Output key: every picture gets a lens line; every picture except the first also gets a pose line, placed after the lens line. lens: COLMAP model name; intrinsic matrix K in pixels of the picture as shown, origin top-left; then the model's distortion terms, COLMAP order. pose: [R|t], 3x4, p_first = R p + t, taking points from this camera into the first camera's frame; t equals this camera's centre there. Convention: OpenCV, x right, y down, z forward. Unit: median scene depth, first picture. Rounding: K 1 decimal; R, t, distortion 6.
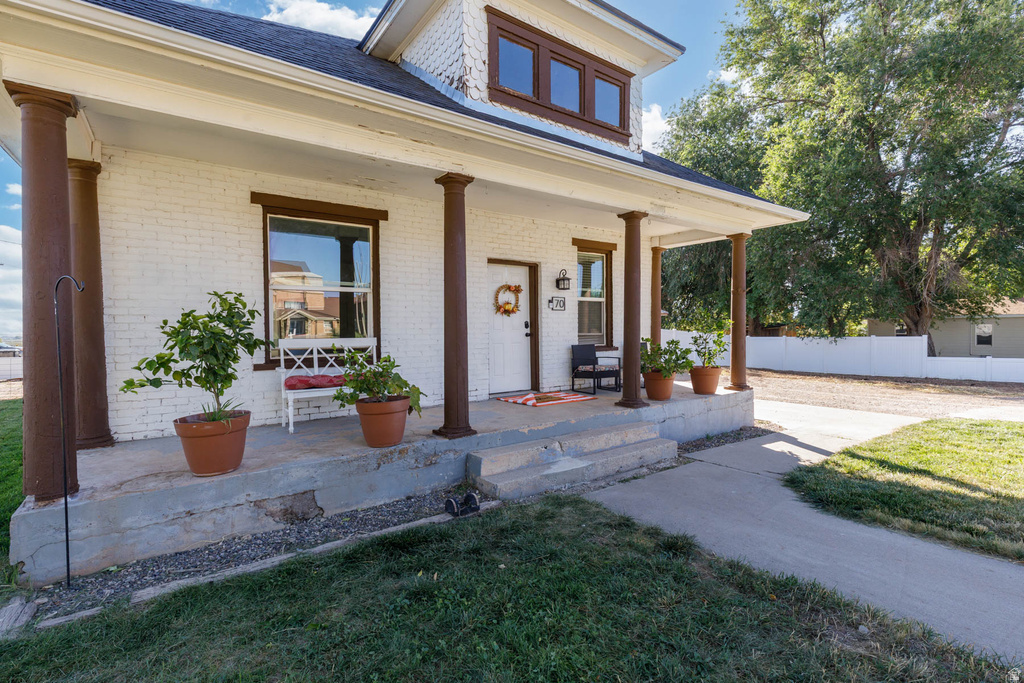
lens RADIAL K [[445.8, 0, 512.4], [0, 445.8, 331.3], [0, 0, 1]] dist [0.001435, 0.000101]
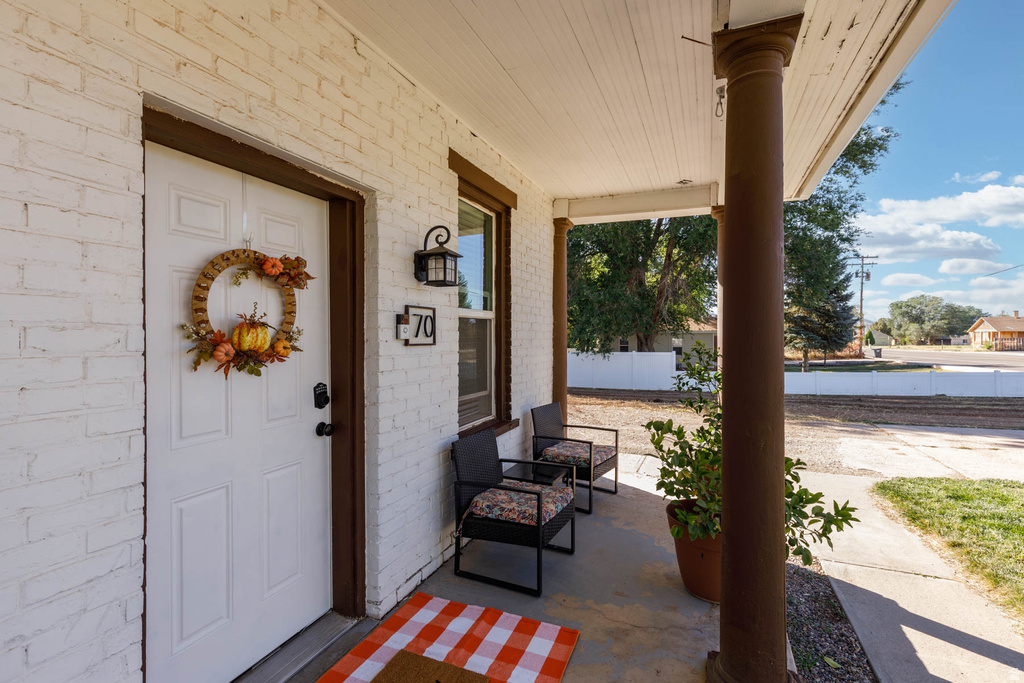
lens RADIAL K [[445.8, 0, 512.4], [0, 445.8, 331.3], [0, 0, 1]] dist [0.001435, 0.000101]
pose [[0.835734, 0.011756, 0.549009, -0.024705], [-0.005938, 0.999906, -0.012372, -0.054795], [-0.549103, 0.007080, 0.835725, 0.685765]]
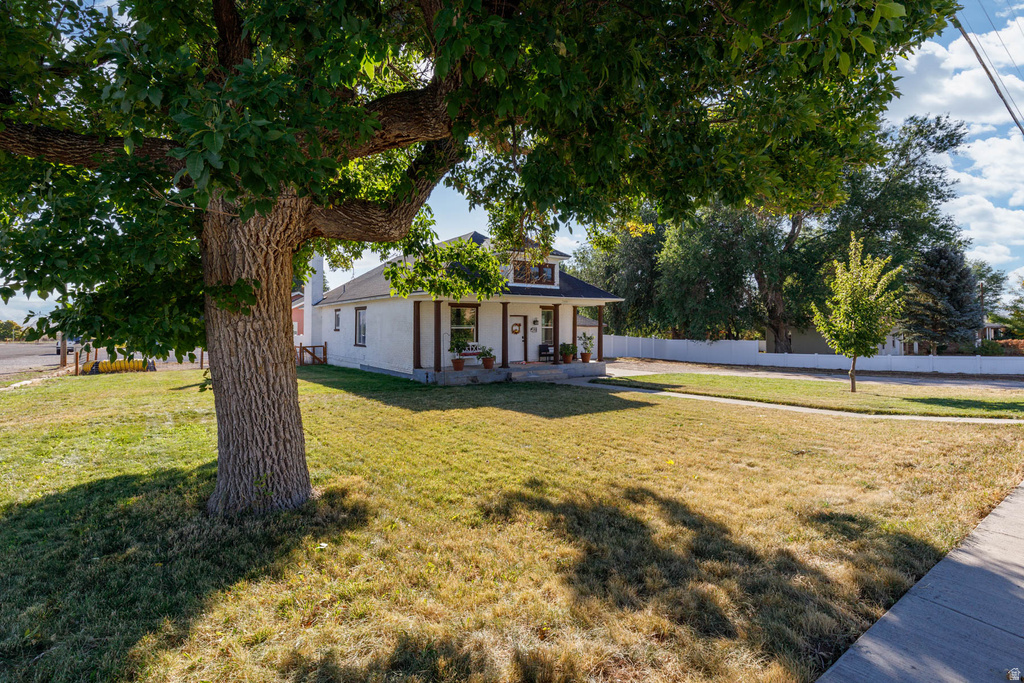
lens RADIAL K [[445.8, 0, 512.4], [0, 445.8, 331.3], [0, 0, 1]] dist [0.001435, 0.000101]
pose [[0.999769, 0.008171, 0.019870, -0.088934], [-0.008325, 0.999936, 0.007660, -0.073823], [-0.019806, -0.007824, 0.999773, -1.789498]]
